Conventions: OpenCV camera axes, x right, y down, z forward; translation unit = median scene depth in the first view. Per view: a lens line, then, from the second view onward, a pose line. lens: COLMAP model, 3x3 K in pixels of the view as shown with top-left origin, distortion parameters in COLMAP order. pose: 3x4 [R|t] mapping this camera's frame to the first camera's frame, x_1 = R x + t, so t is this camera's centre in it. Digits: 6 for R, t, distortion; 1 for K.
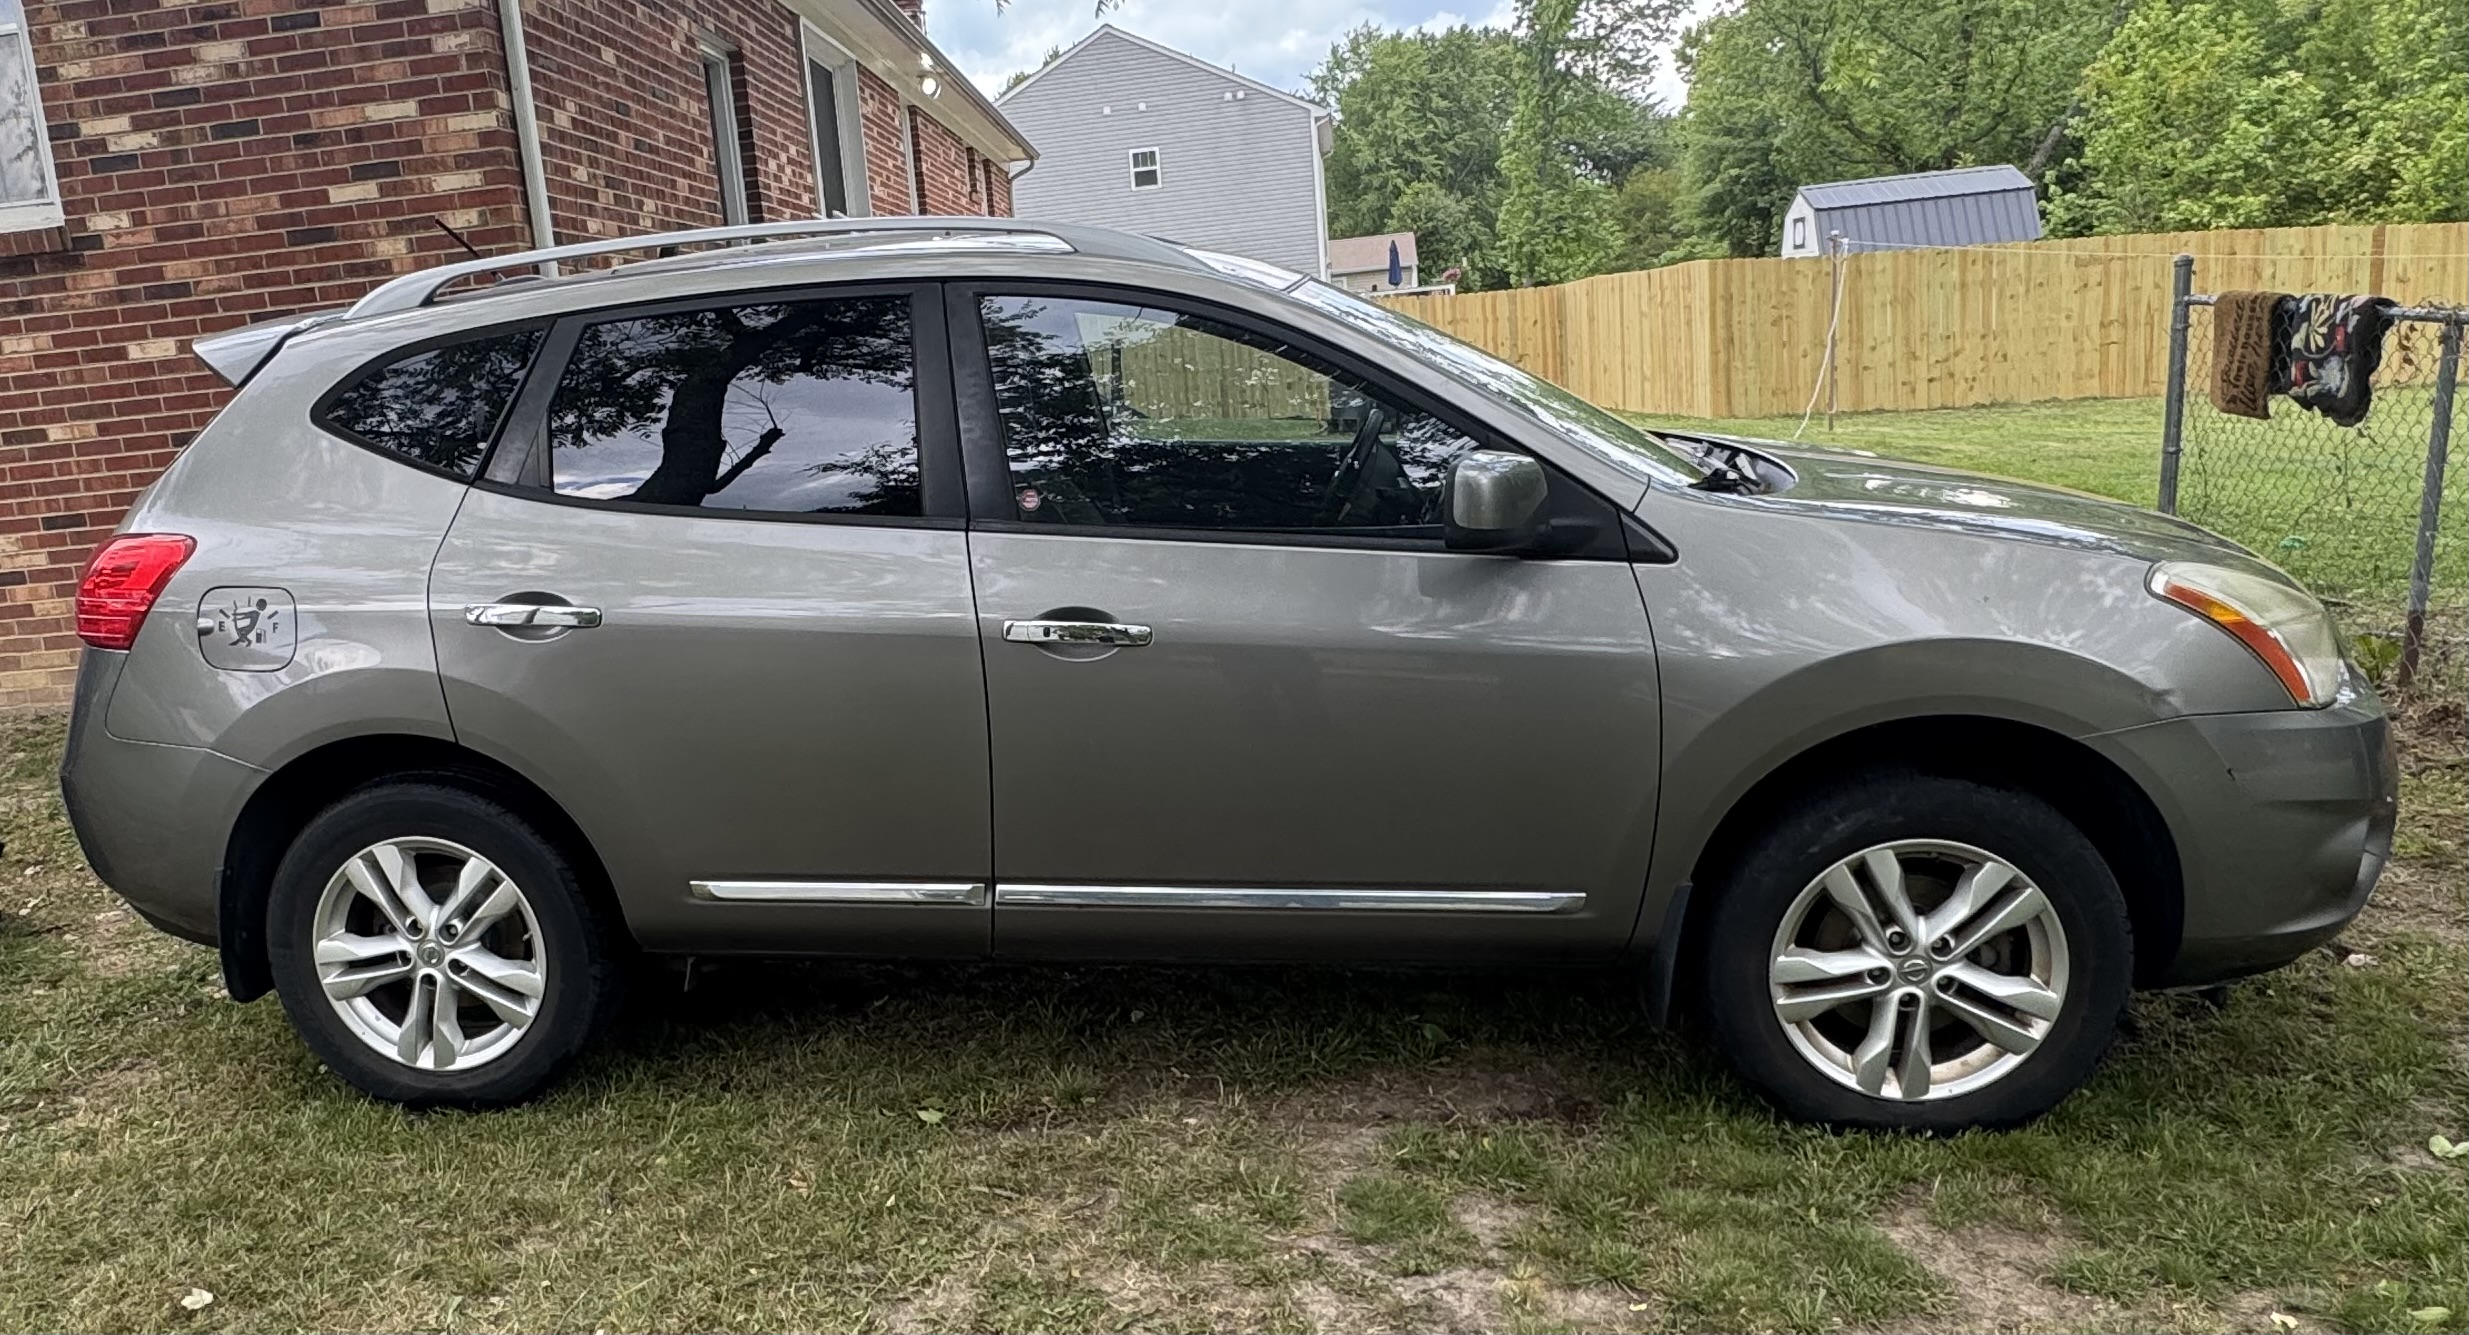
lens RADIAL K [[1513.5, 0, 1233.3], [0, 1513.5, 617.0], [0, 0, 1]] dist [-0.002730, 0.000150]
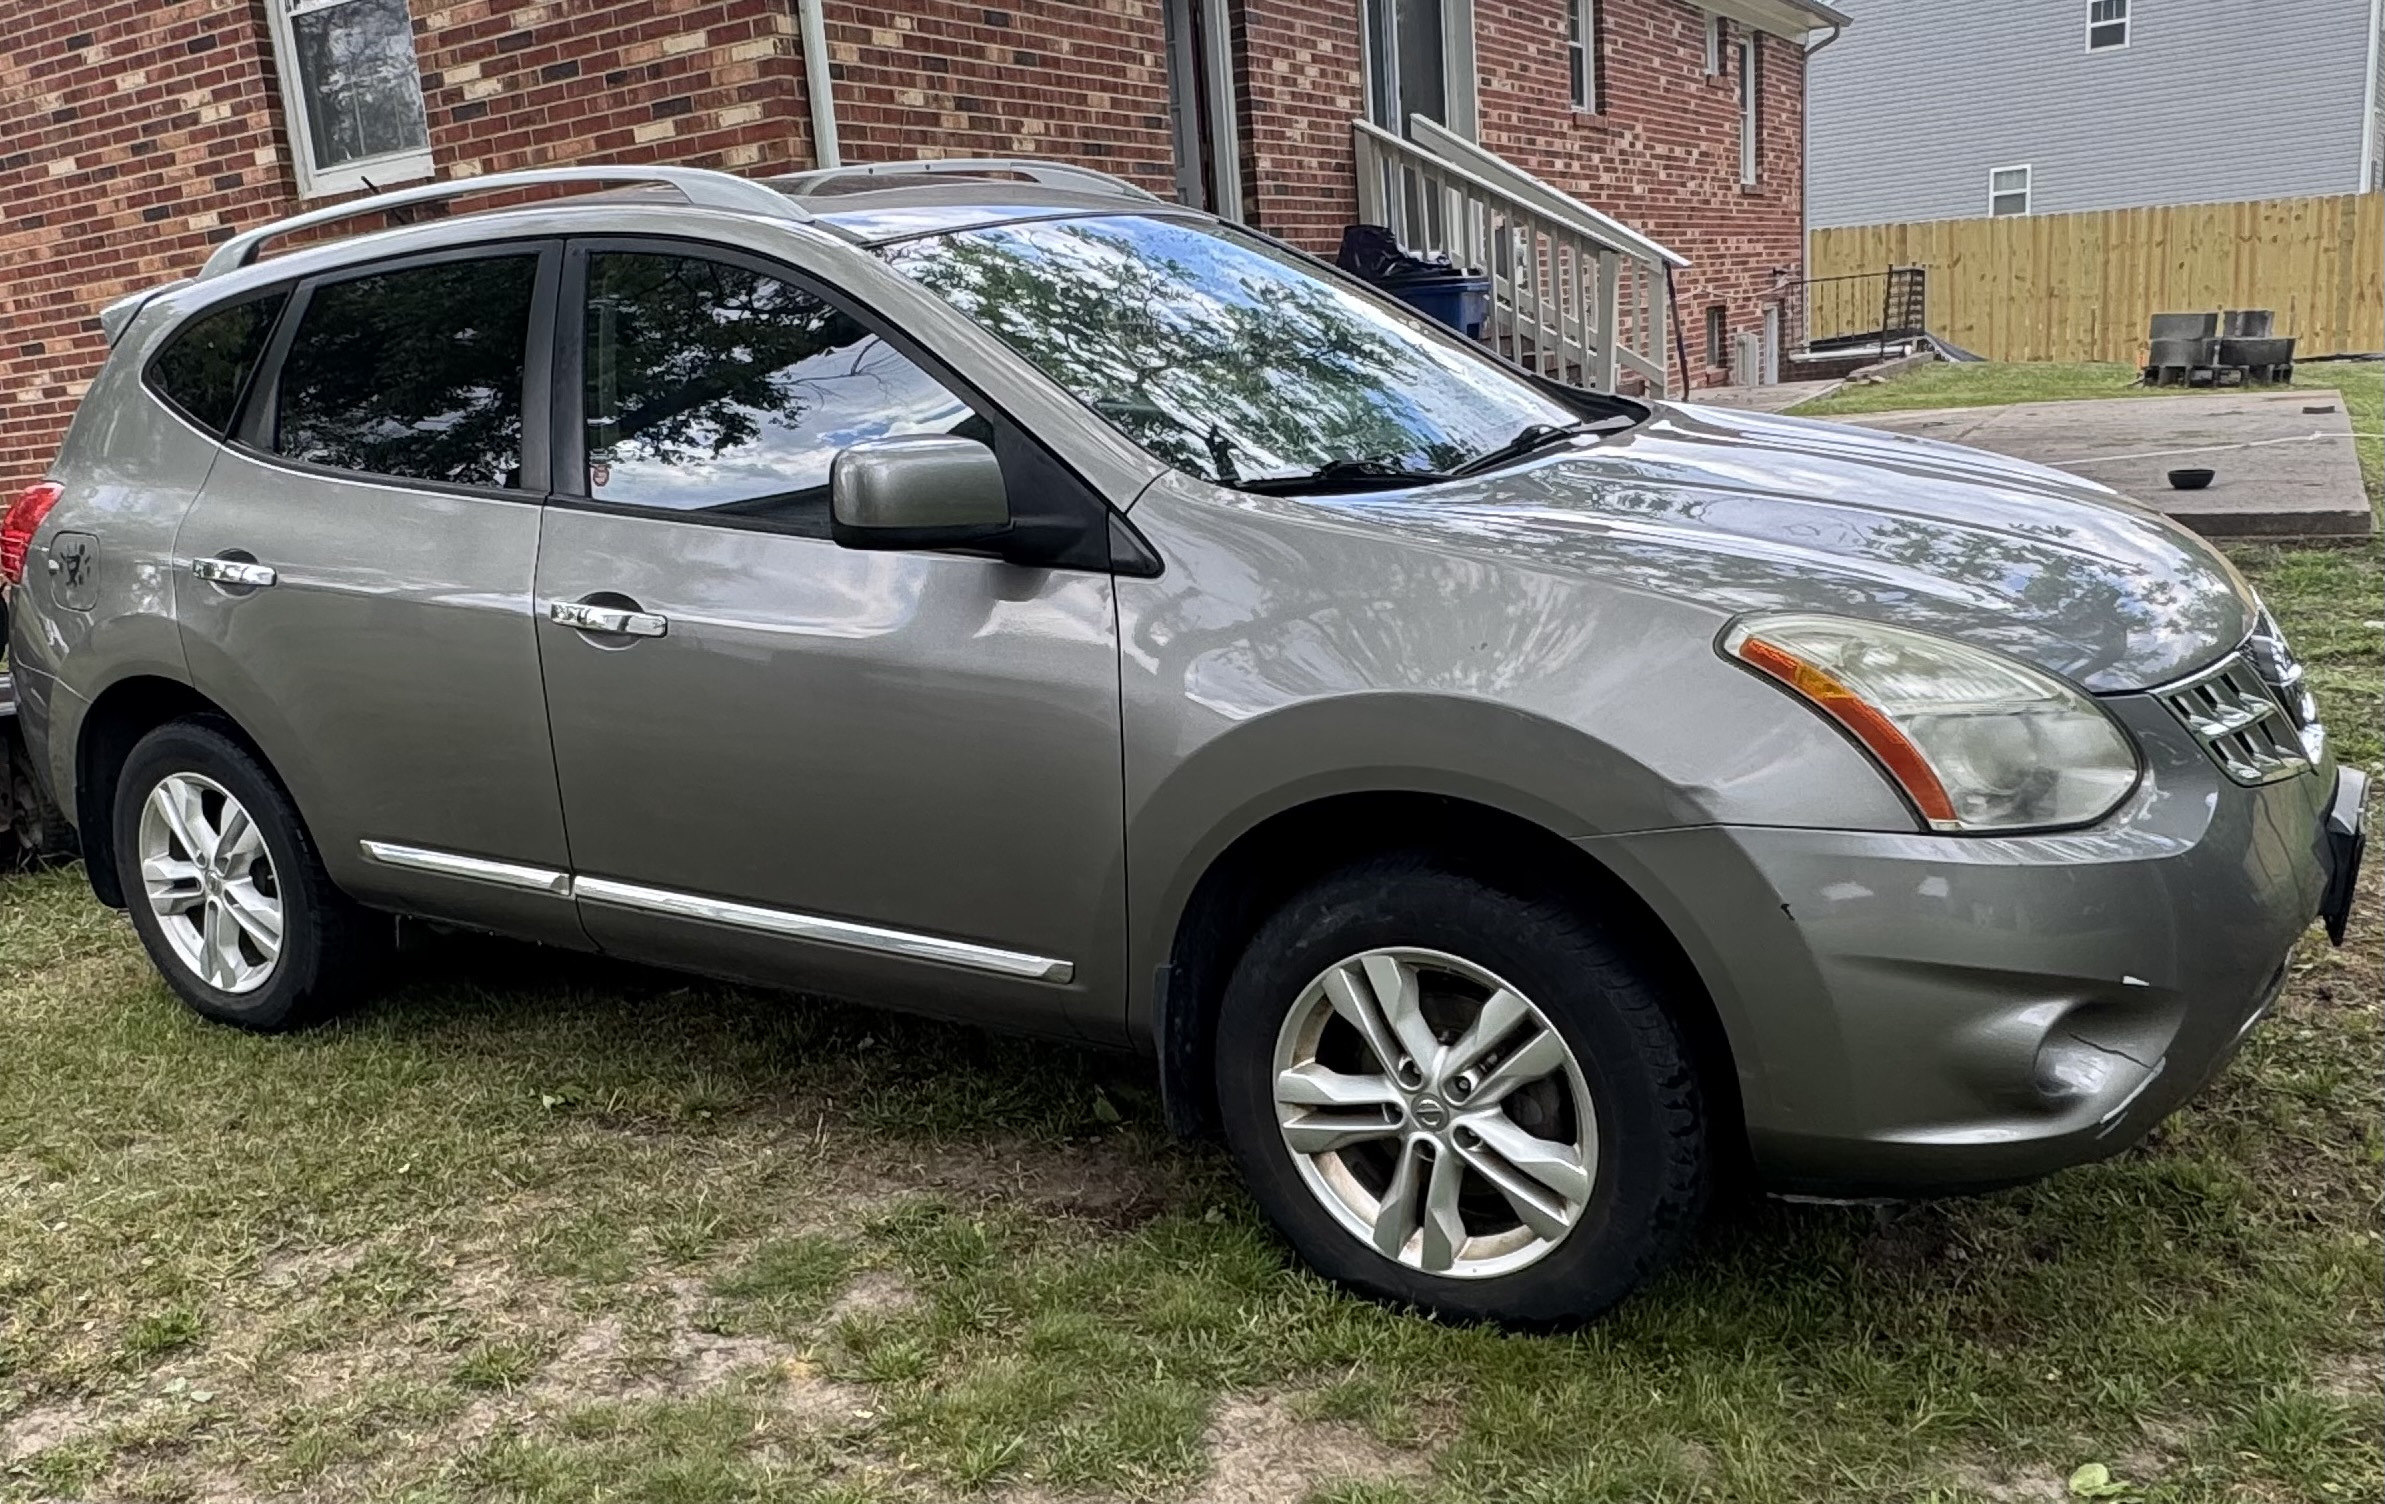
lens RADIAL K [[1800.1, 0, 1192.5], [0, 1800.1, 752.0], [0, 0, 1]] dist [-0.005126, -0.002846]
pose [[0.925055, 0.087724, -0.369565, 0.554614], [-0.057061, 0.994018, 0.093123, -0.027593], [0.375523, -0.065056, 0.924527, 0.082640]]
